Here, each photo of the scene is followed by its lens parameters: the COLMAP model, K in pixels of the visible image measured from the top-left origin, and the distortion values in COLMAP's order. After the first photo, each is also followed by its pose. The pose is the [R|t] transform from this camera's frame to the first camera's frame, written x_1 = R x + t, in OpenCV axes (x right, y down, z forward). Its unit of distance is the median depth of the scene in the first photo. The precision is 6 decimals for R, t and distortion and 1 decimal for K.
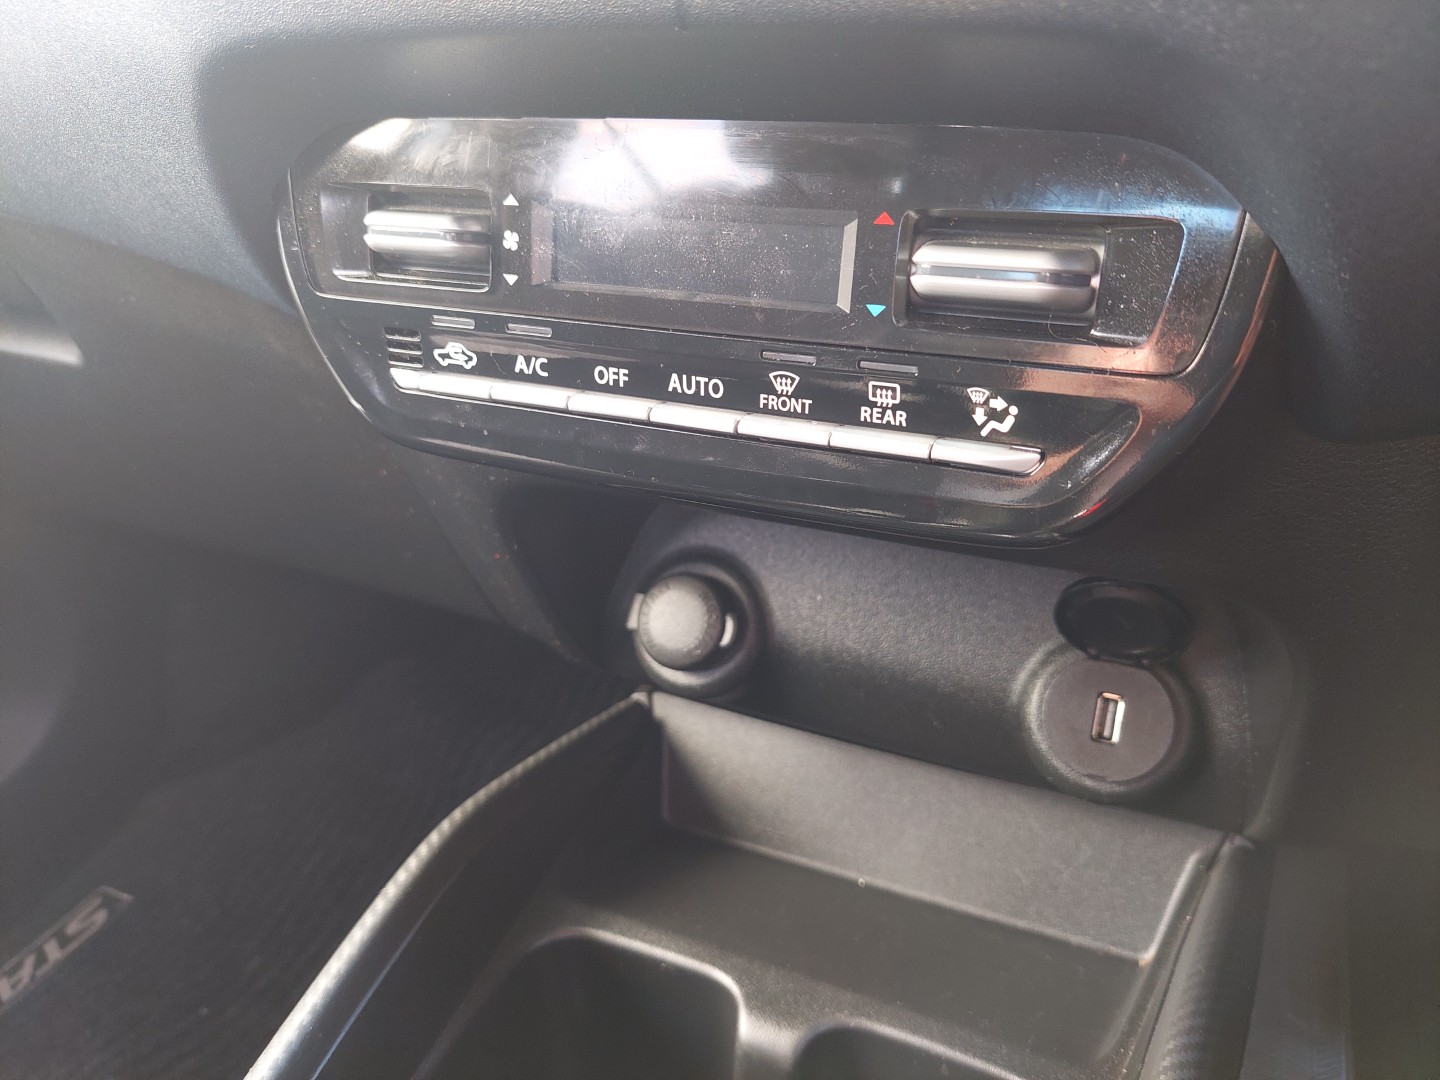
lens RADIAL K [[1040.1, 0, 720.0], [0, 1040.1, 540.0], [0, 0, 1]] dist [0.057049, -0.065684]
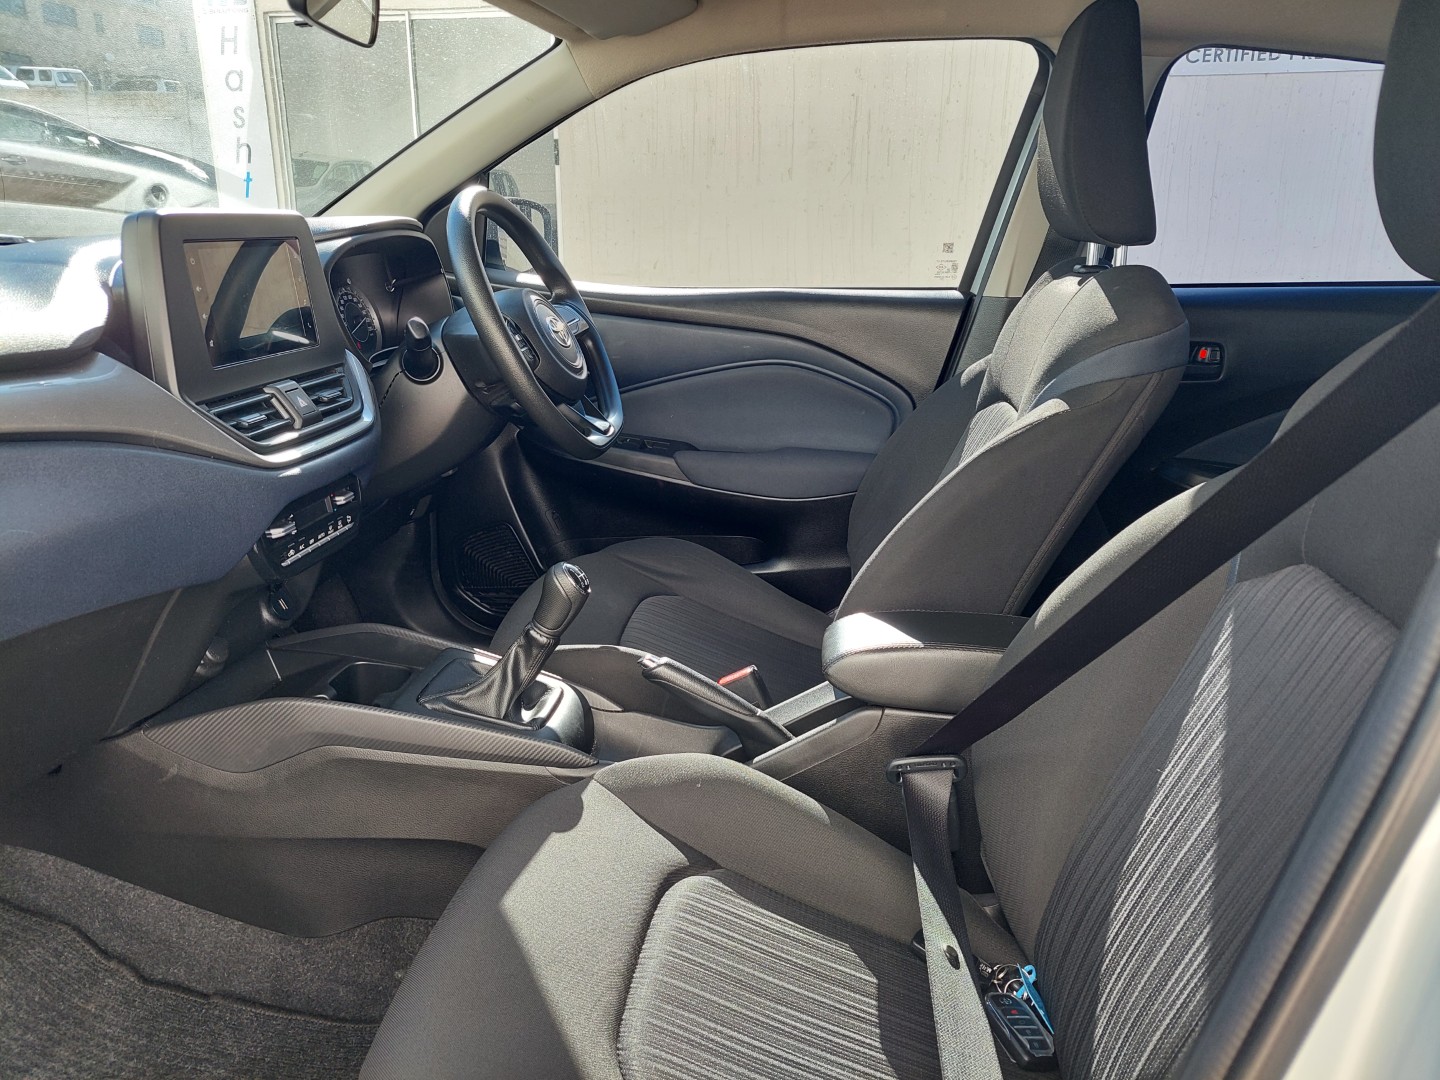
lens RADIAL K [[1040.1, 0, 720.0], [0, 1040.1, 540.0], [0, 0, 1]] dist [0.057049, -0.065684]
pose [[-0.281333, -0.297580, 0.912304, -3.847075], [0.343798, 0.856337, 0.385344, -1.051405], [-0.895910, 0.422058, -0.138608, -0.013273]]
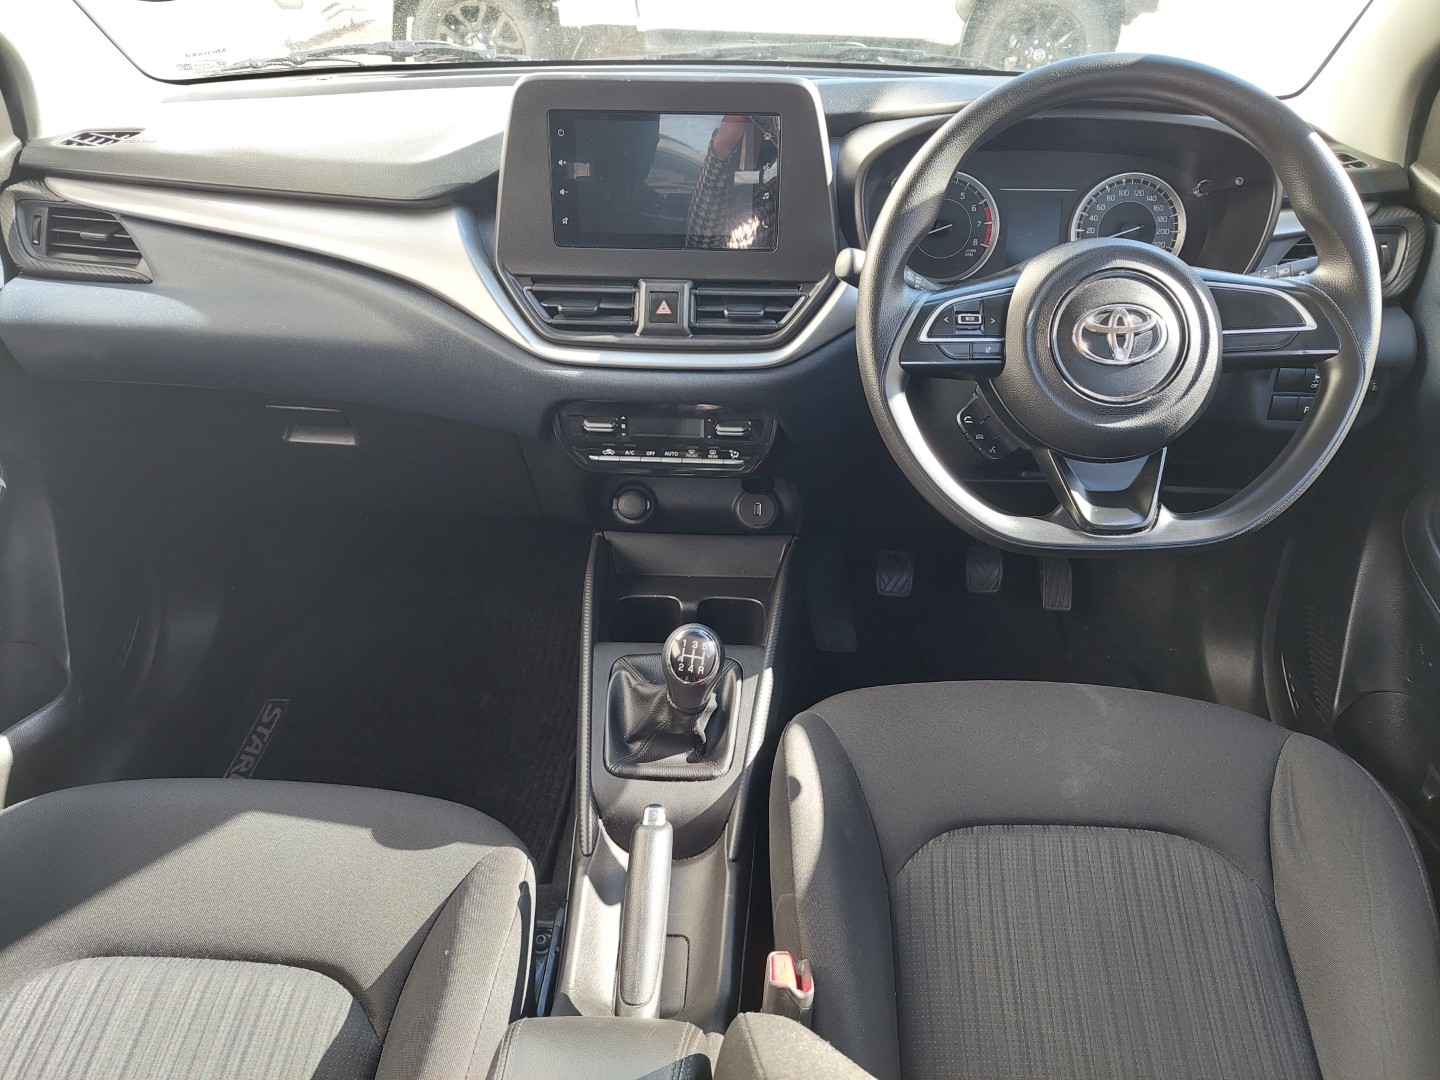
lens RADIAL K [[1040.1, 0, 720.0], [0, 1040.1, 540.0], [0, 0, 1]] dist [0.057049, -0.065684]
pose [[0.919851, -0.193464, 0.341242, -1.095429], [0.139796, 0.974479, 0.175638, -0.412948], [-0.366512, -0.113857, 0.923421, -2.521112]]
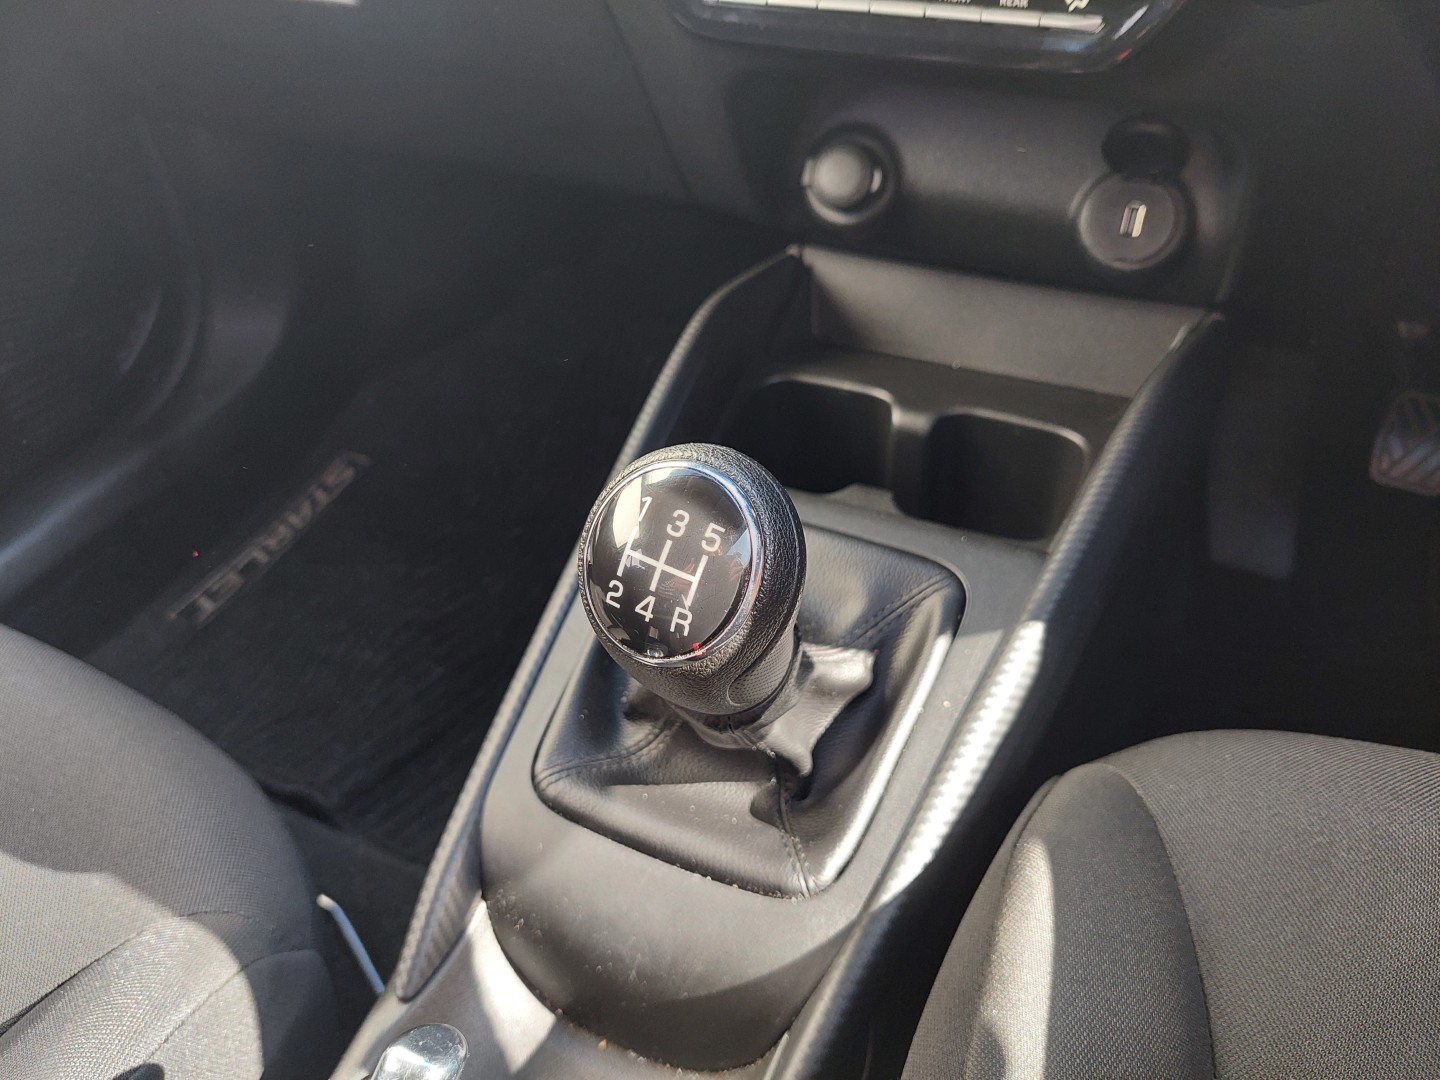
lens RADIAL K [[1057.8, 0, 720.0], [0, 1057.8, 540.0], [0, 0, 1]] dist [-0.013744, -0.003578]
pose [[0.999035, -0.028643, -0.033311, -0.207702], [0.037515, 0.950778, 0.307595, 0.123110], [0.022861, -0.308547, 0.950934, -0.667172]]
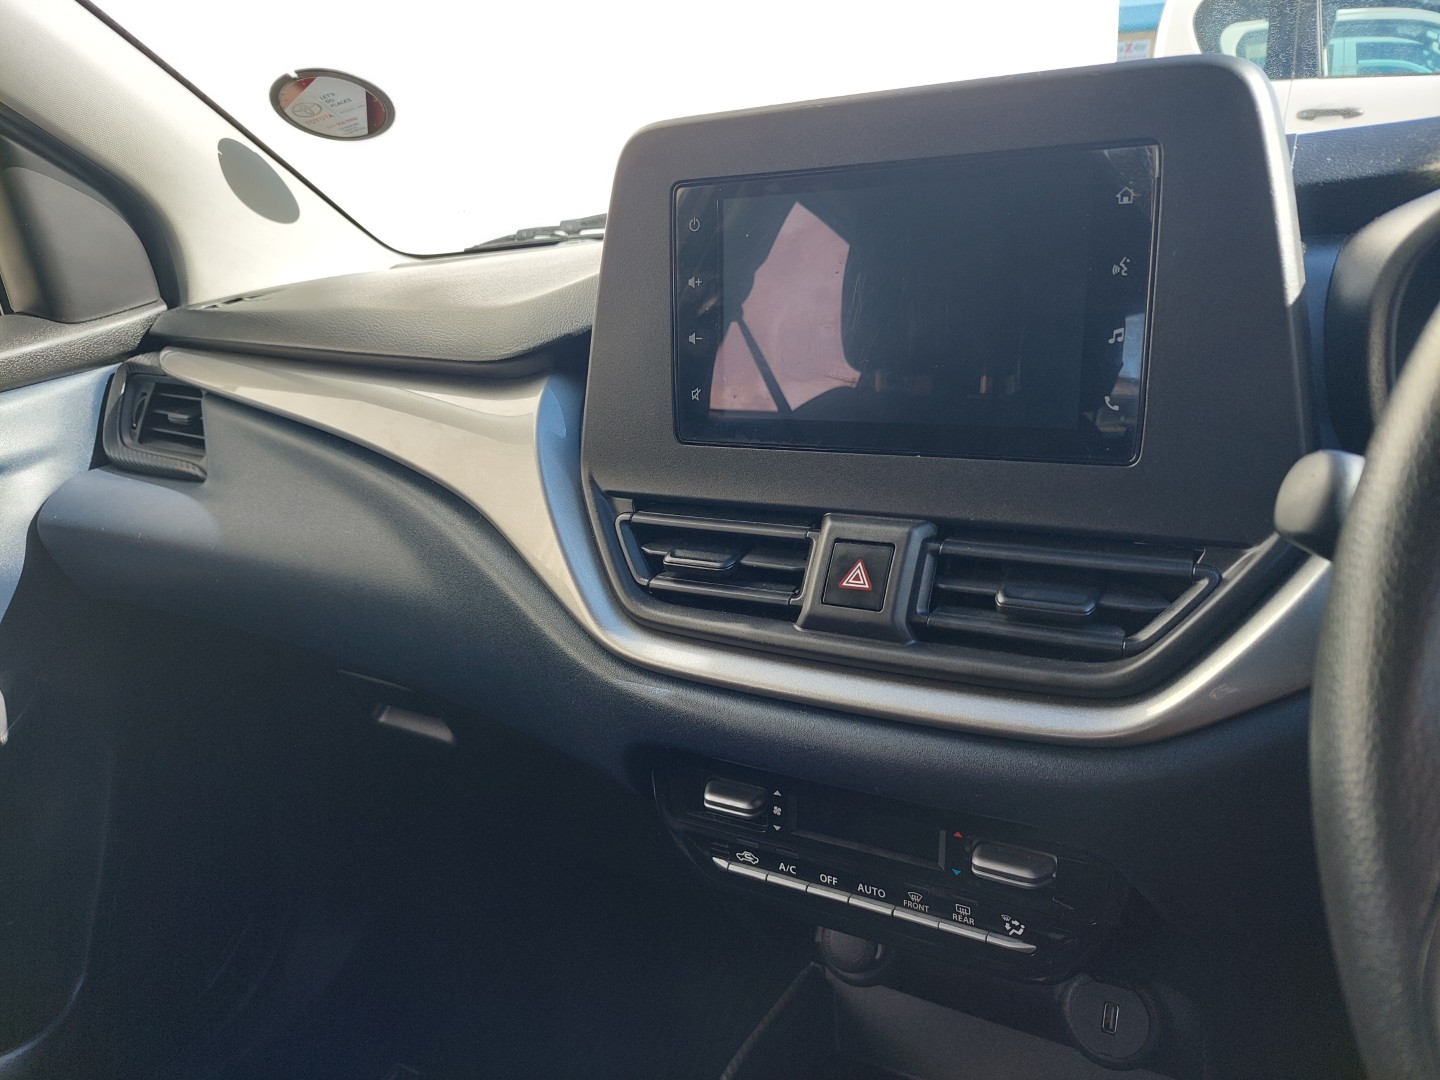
lens RADIAL K [[1040.1, 0, 720.0], [0, 1040.1, 540.0], [0, 0, 1]] dist [0.057049, -0.065684]
pose [[0.995278, -0.038443, -0.089131, -0.082770], [0.030089, 0.995188, -0.093253, -0.490151], [0.092287, 0.090131, 0.991645, -0.871575]]
